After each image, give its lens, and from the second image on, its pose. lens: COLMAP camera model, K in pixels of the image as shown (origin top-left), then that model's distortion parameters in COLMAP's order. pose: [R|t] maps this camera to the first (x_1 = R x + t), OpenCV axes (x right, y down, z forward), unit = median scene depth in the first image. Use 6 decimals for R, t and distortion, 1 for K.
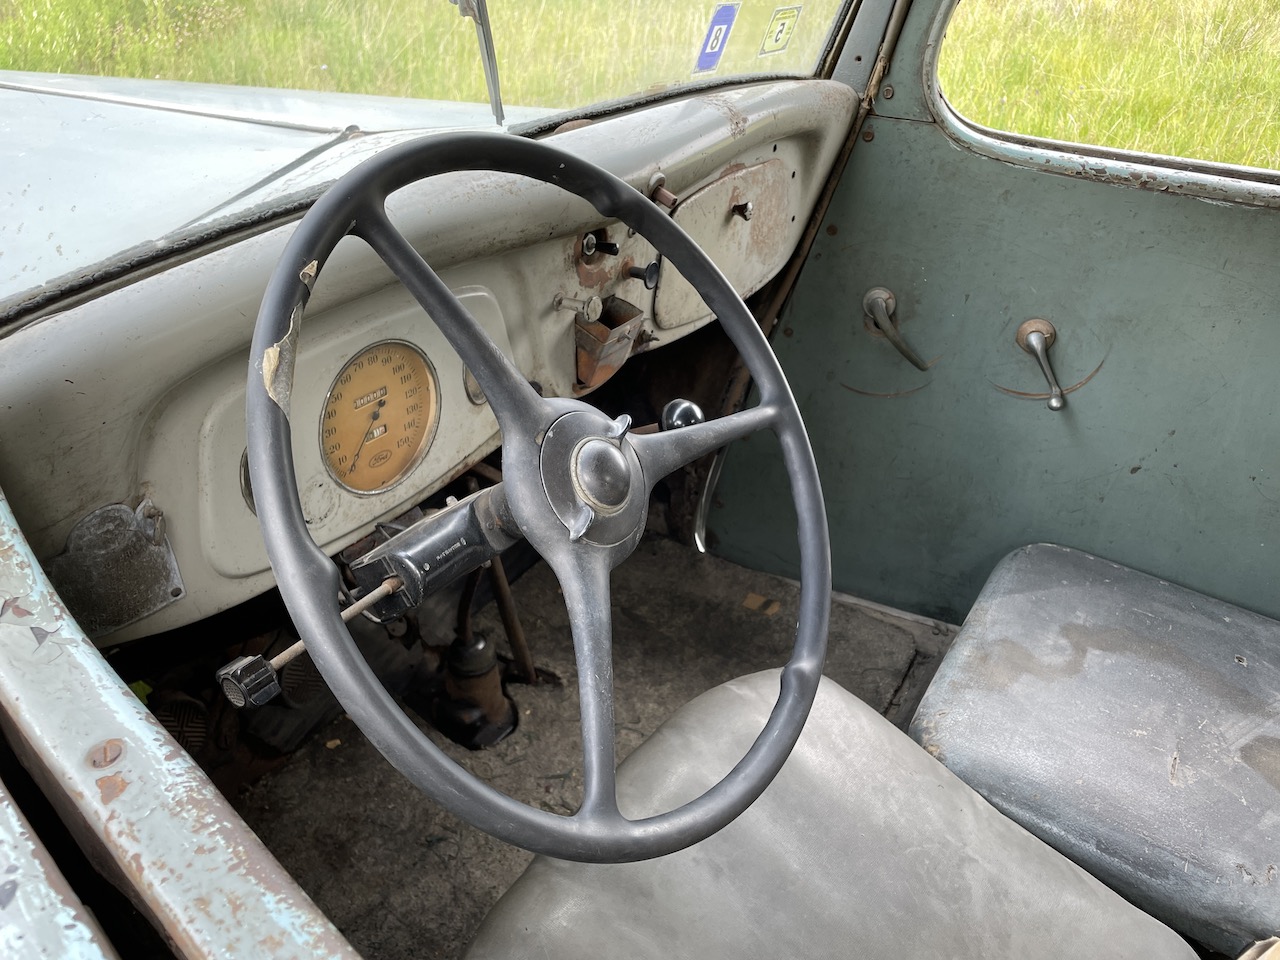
lens RADIAL K [[978.4, 0, 651.9], [0, 978.4, 471.4], [0, 0, 1]] dist [0.102883, -0.164271]
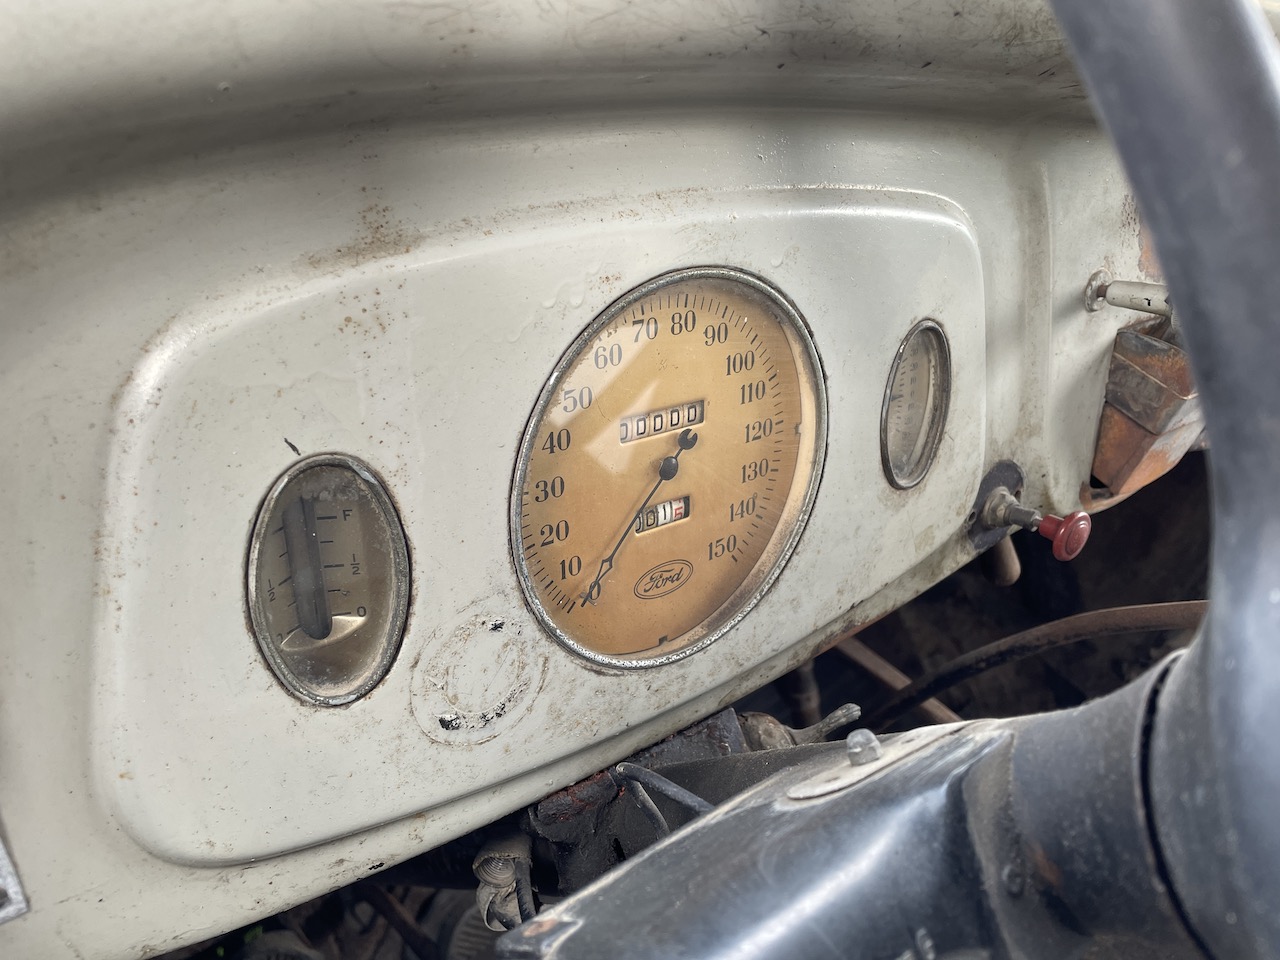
lens RADIAL K [[978.4, 0, 651.9], [0, 978.4, 471.4], [0, 0, 1]] dist [0.102883, -0.164271]
pose [[0.948966, 0.105892, -0.297070, -0.168482], [-0.151002, 0.979517, -0.133212, -0.002094], [0.276879, 0.171272, 0.945518, 0.621619]]
